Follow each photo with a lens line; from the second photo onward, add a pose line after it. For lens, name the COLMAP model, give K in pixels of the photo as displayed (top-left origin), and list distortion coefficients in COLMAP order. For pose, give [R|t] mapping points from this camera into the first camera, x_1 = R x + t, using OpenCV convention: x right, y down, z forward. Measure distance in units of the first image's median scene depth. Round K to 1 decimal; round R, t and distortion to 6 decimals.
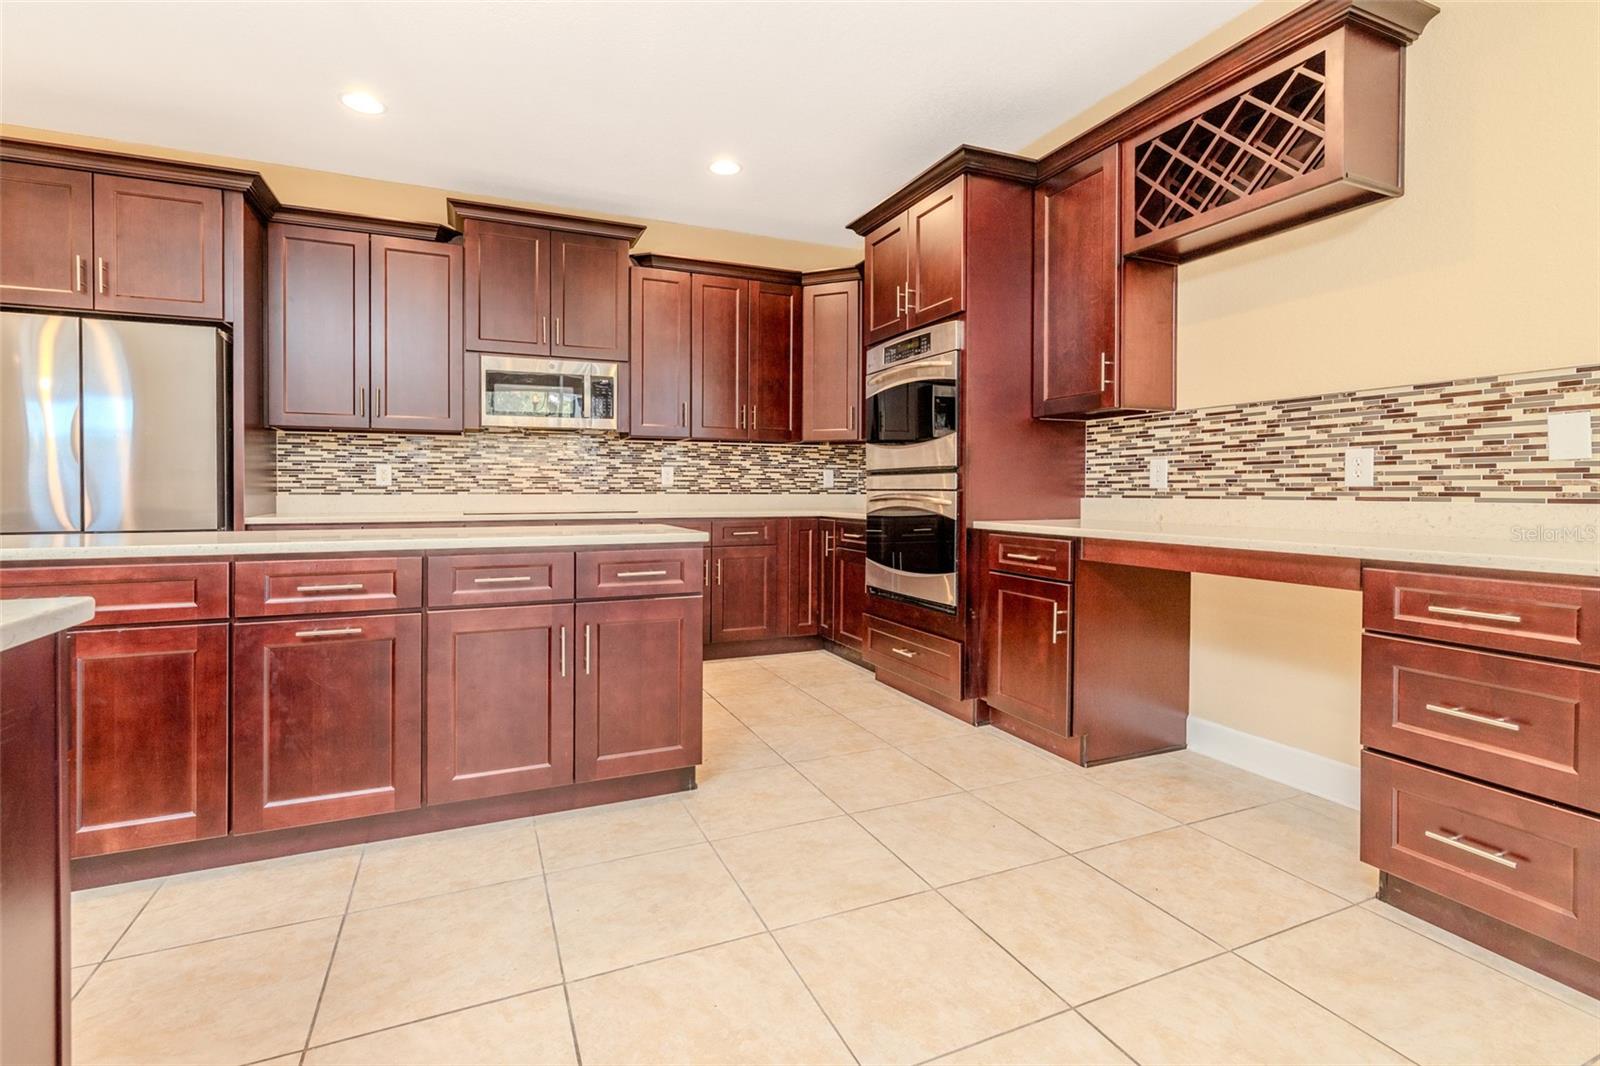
lens RADIAL K [[688.4, 0, 756.6], [0, 688.4, 494.6], [0, 0, 1]] dist [0.001763, -0.000132]
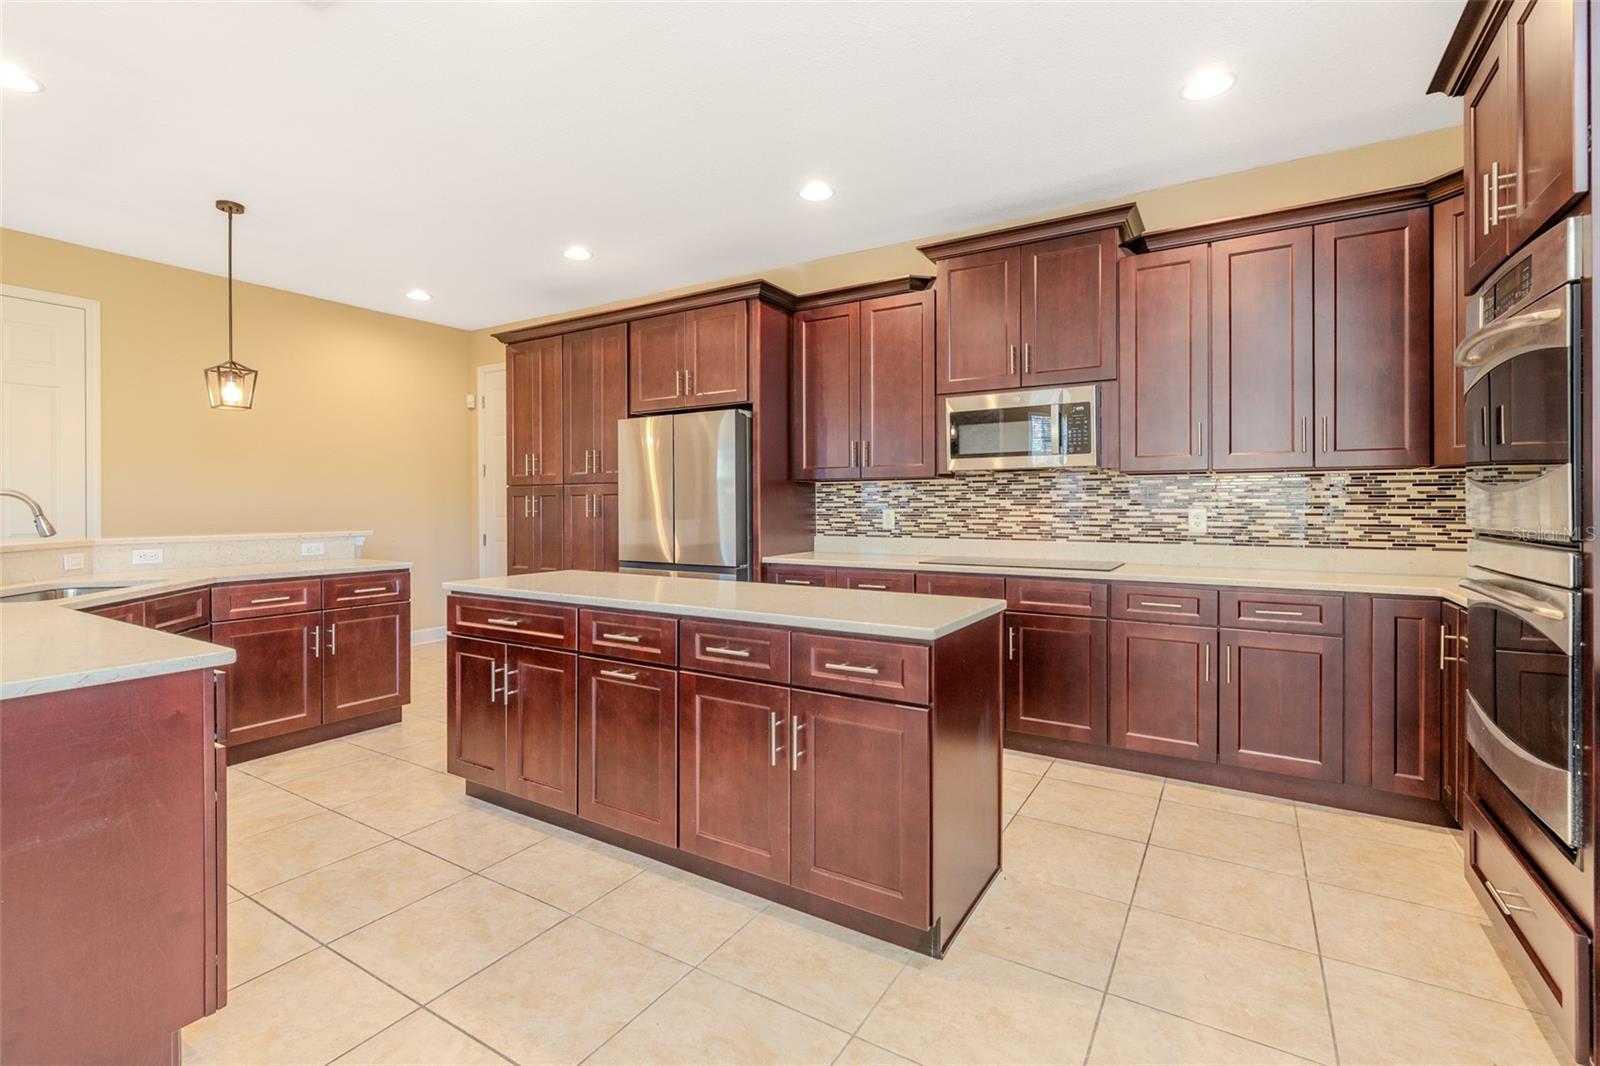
lens RADIAL K [[714.5, 0, 828.6], [0, 714.5, 501.9], [0, 0, 1]] dist [0.001530, -0.000078]
pose [[0.606968, -0.003597, -0.794718, 0.353793], [-0.005829, 0.999943, -0.008978, -0.055338], [0.794705, 0.010082, 0.606912, 0.311599]]
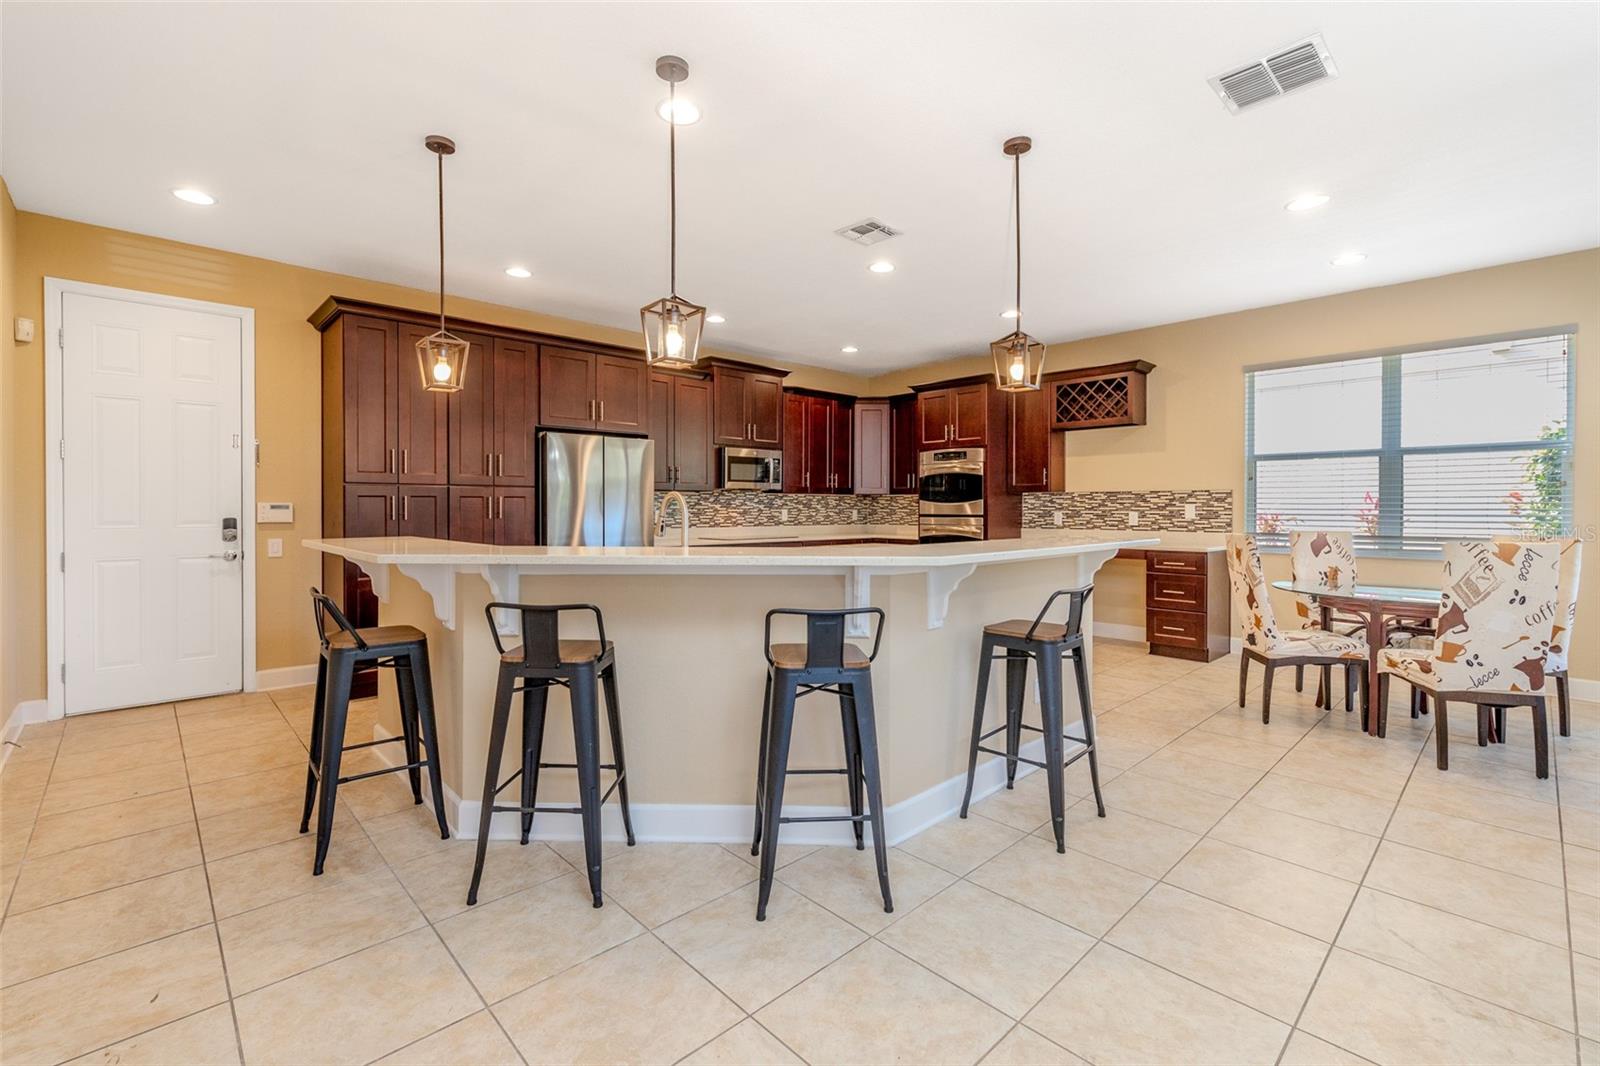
lens RADIAL K [[678.6, 0, 796.1], [0, 678.6, 509.2], [0, 0, 1]] dist [-0.000767, -0.000103]
pose [[0.926796, 0.001659, 0.375561, -1.042838], [0.000320, 0.999986, -0.005209, -0.046453], [-0.375565, 0.004948, 0.926783, -0.758477]]
